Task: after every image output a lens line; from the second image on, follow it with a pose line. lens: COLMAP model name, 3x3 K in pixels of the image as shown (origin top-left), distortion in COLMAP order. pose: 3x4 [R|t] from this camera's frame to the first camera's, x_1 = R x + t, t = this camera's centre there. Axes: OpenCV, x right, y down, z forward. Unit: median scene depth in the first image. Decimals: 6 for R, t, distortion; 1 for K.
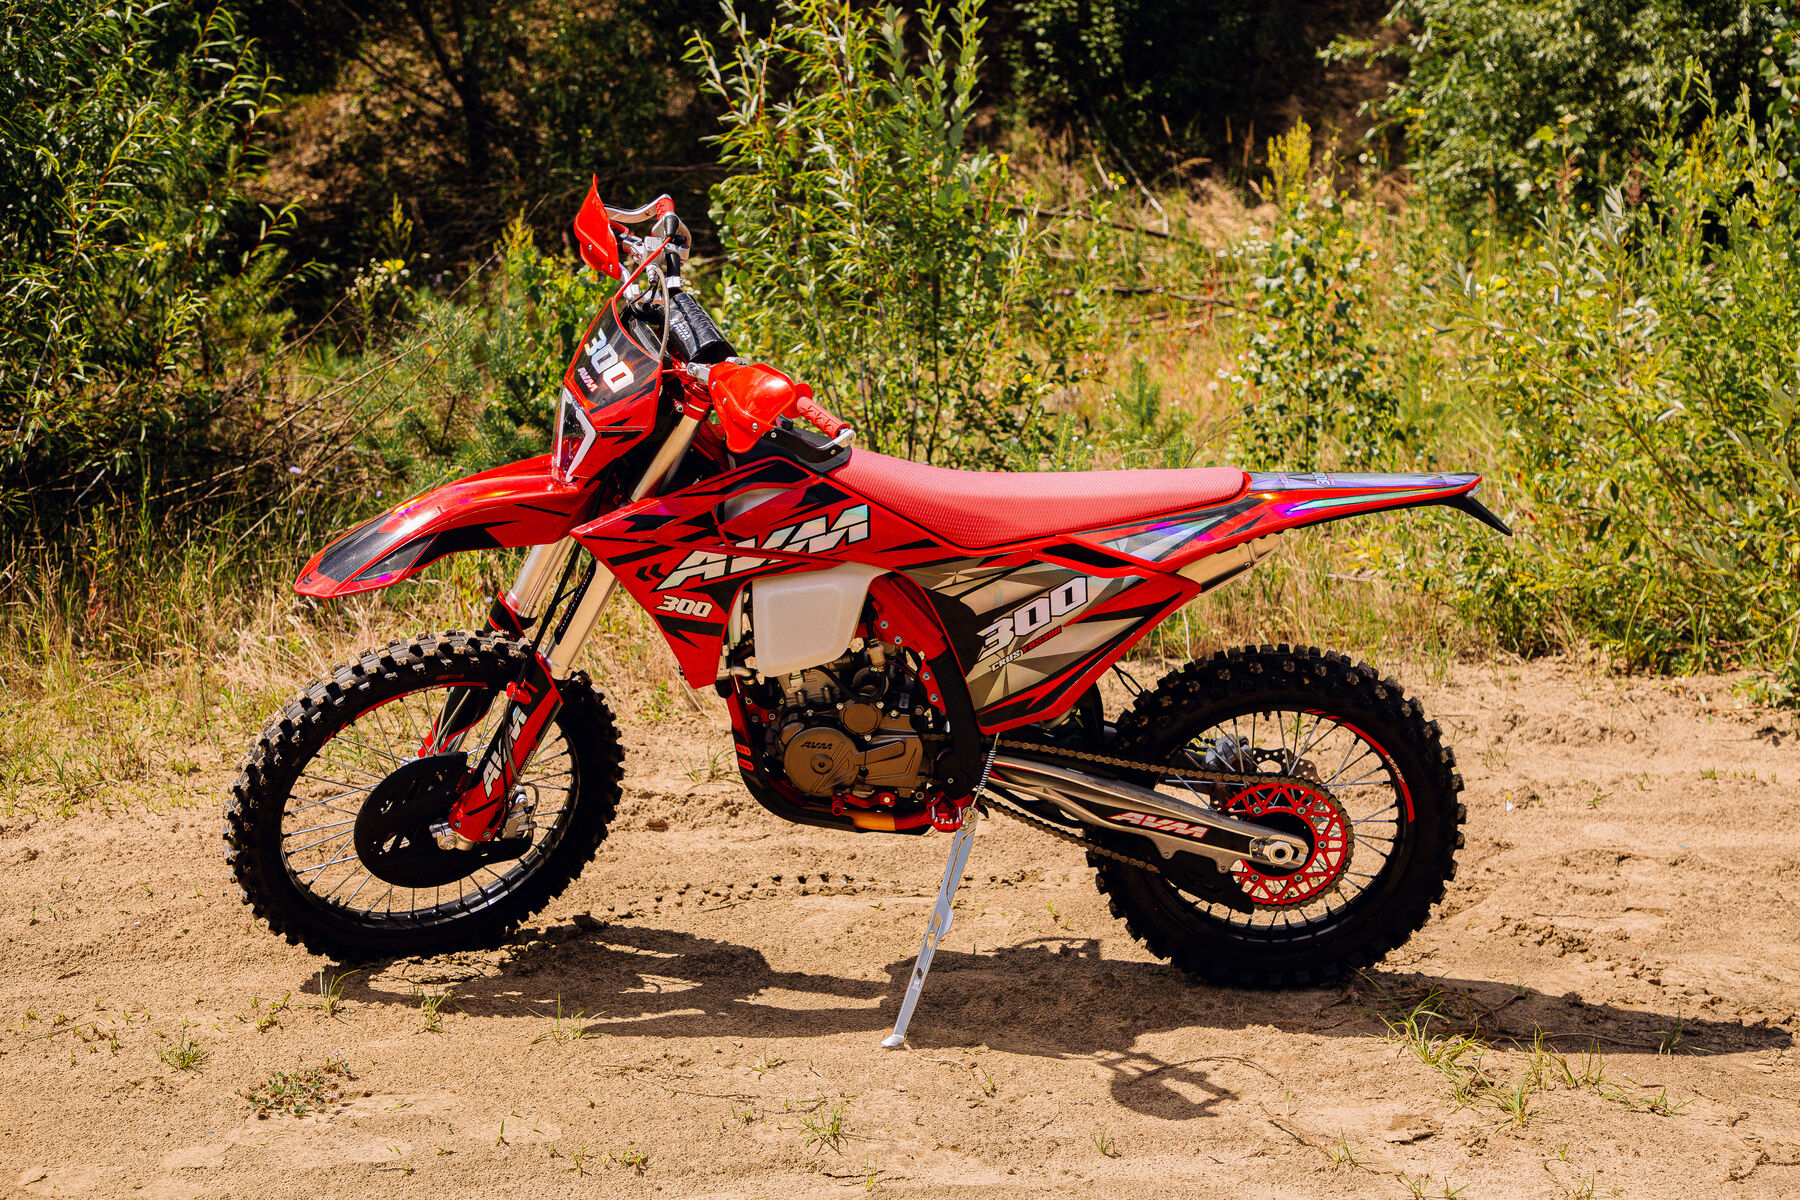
lens RADIAL K [[2345.6, 0, 894.9], [0, 2345.6, 581.9], [0, 0, 1]] dist [0.179468, 0.000000]
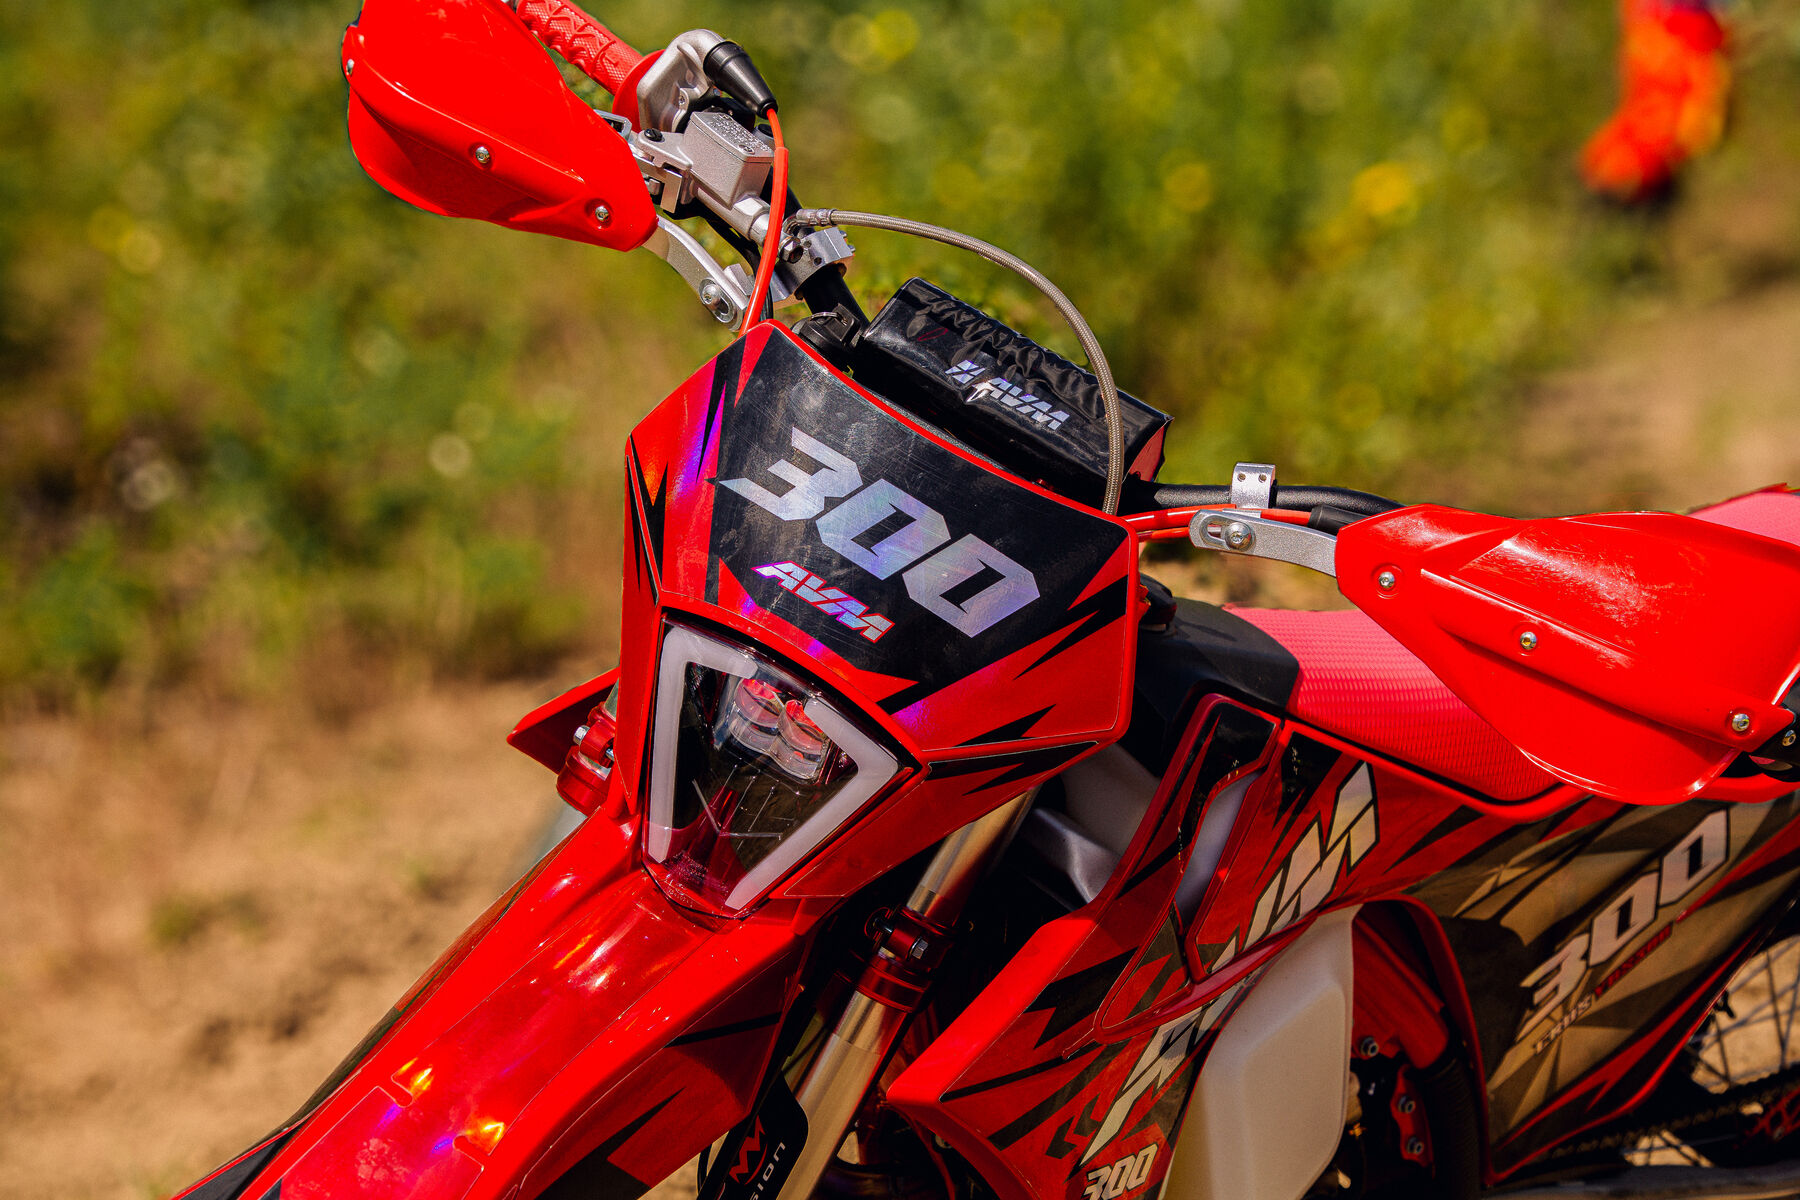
lens RADIAL K [[2345.6, 0, 893.6], [0, 2345.6, 596.9], [0, 0, 1]] dist [0.179468, 0.000000]
pose [[0.767850, -0.196459, 0.609762, -0.310632], [0.124330, 0.979419, 0.158995, -0.133531], [-0.628449, -0.046273, 0.776473, 0.739853]]
